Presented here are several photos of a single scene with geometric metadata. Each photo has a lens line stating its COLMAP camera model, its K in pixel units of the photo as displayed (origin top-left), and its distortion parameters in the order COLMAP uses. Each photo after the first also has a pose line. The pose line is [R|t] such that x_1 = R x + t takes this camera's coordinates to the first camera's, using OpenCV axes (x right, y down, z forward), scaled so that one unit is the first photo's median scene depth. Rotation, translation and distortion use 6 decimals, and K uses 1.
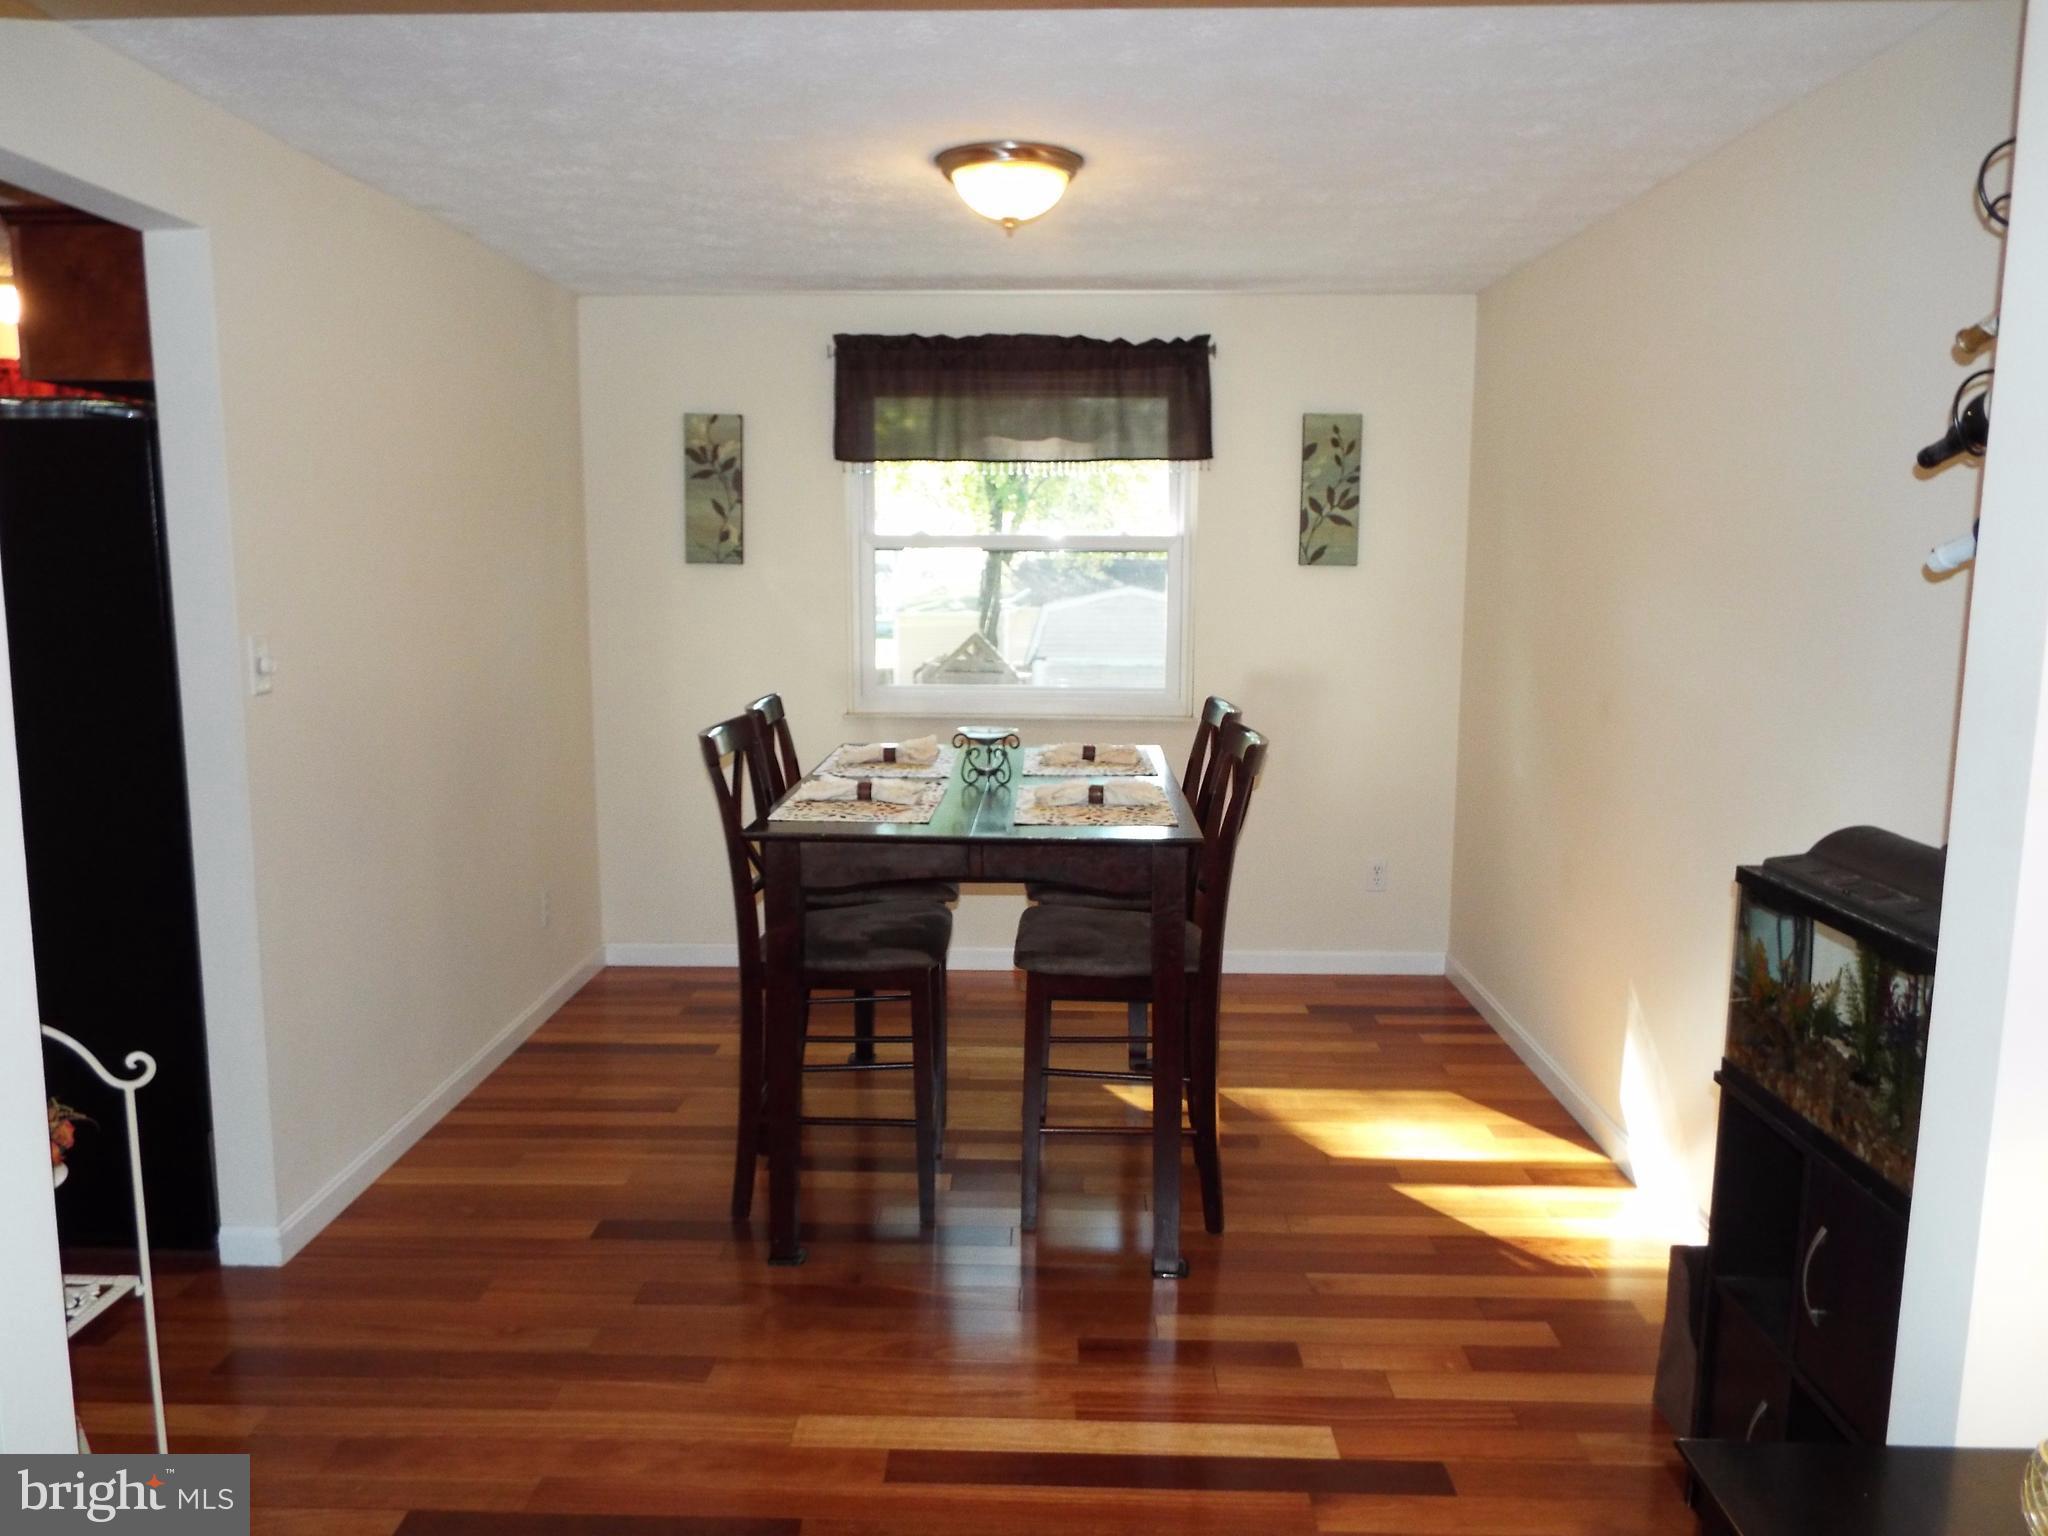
lens RADIAL K [[1500.6, 0, 1037.5], [0, 1500.6, 768.3], [0, 0, 1]] dist [-0.012651, 0.016402]
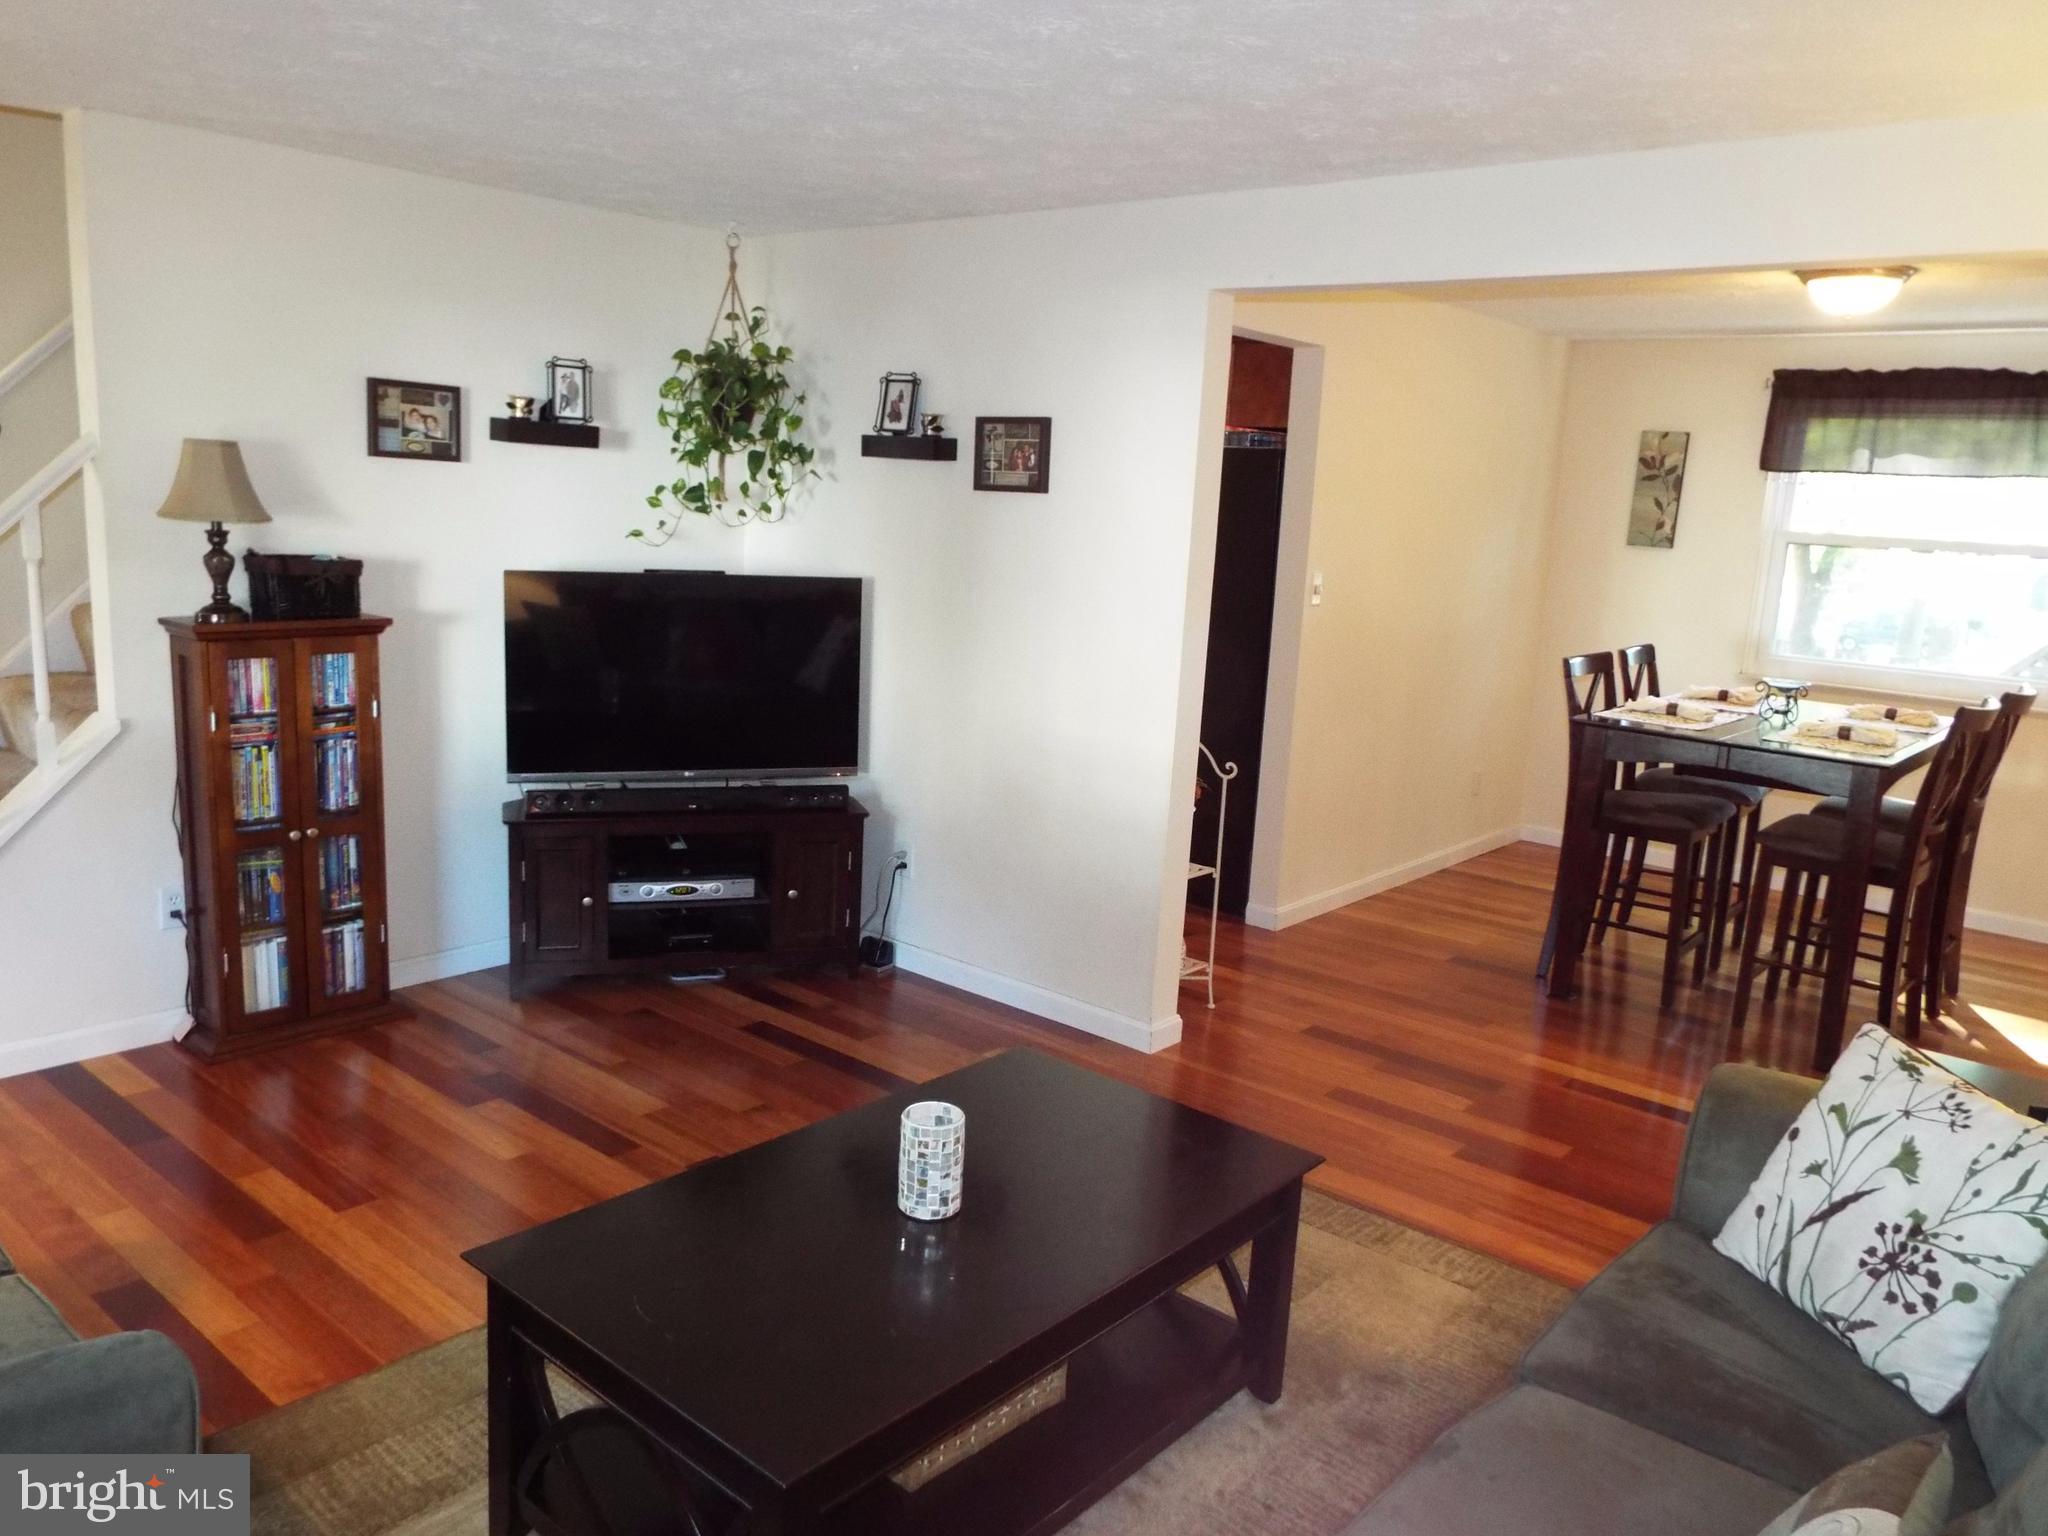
lens RADIAL K [[1500.6, 0, 1018.7], [0, 1500.6, 765.6], [0, 0, 1]] dist [-0.012651, 0.016402]
pose [[0.767804, 0.151919, -0.622413, 0.209503], [-0.138749, 0.987854, 0.069957, 0.037299], [0.625481, 0.032646, 0.779556, -0.360112]]
